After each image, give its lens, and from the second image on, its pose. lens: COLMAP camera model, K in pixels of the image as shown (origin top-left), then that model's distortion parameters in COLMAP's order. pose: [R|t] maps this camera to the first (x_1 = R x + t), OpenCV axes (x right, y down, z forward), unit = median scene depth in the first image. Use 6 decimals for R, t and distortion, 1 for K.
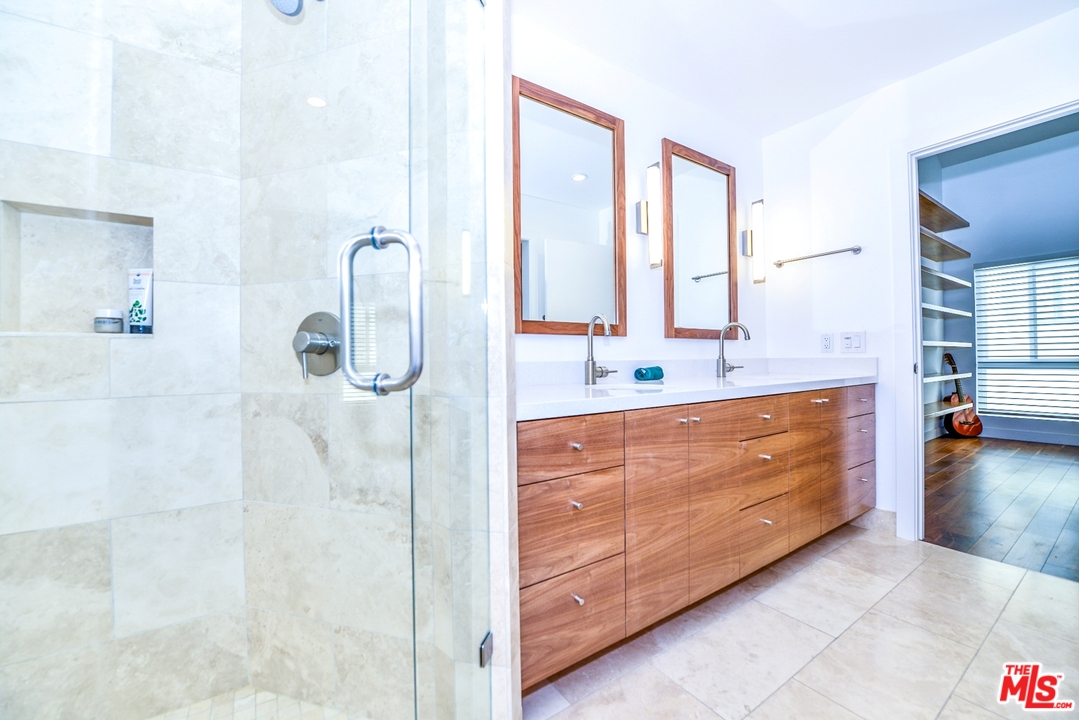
lens RADIAL K [[427.3, 0, 542.7], [0, 427.3, 355.9], [0, 0, 1]] dist [-0.014789, -0.000964]
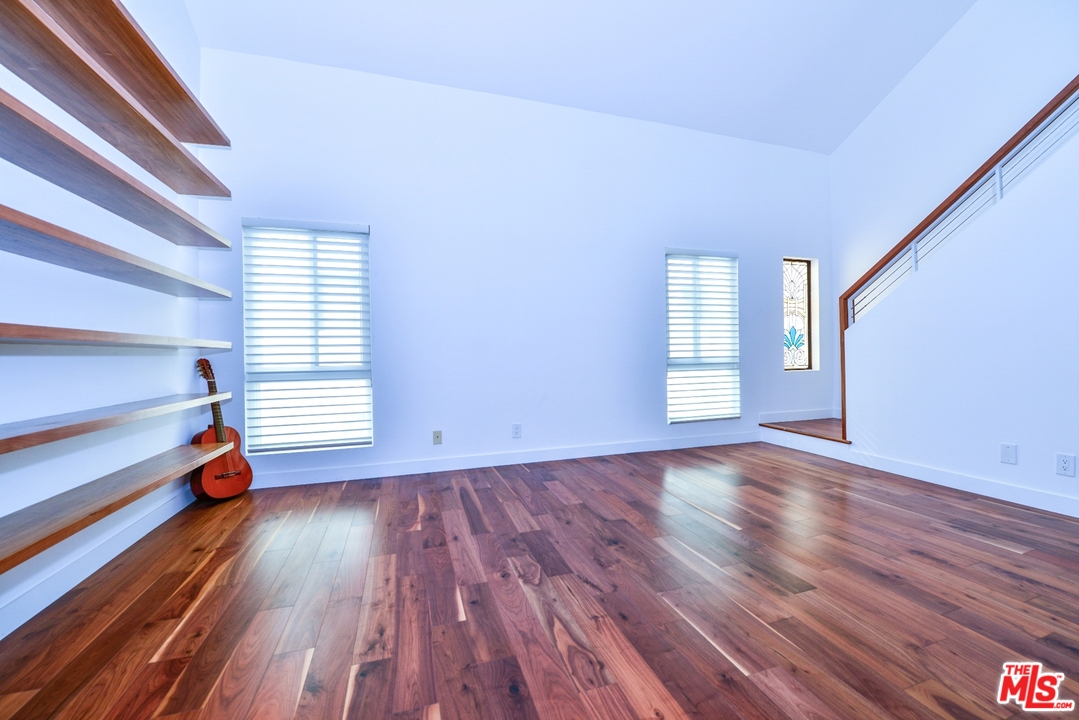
lens RADIAL K [[427.3, 0, 537.1], [0, 427.3, 355.2], [0, 0, 1]] dist [-0.014789, -0.000964]
pose [[0.278549, 0.003348, 0.960416, 0.547130], [0.000611, 0.999993, -0.003663, -0.009047], [-0.960422, 0.001608, 0.278545, 0.406377]]
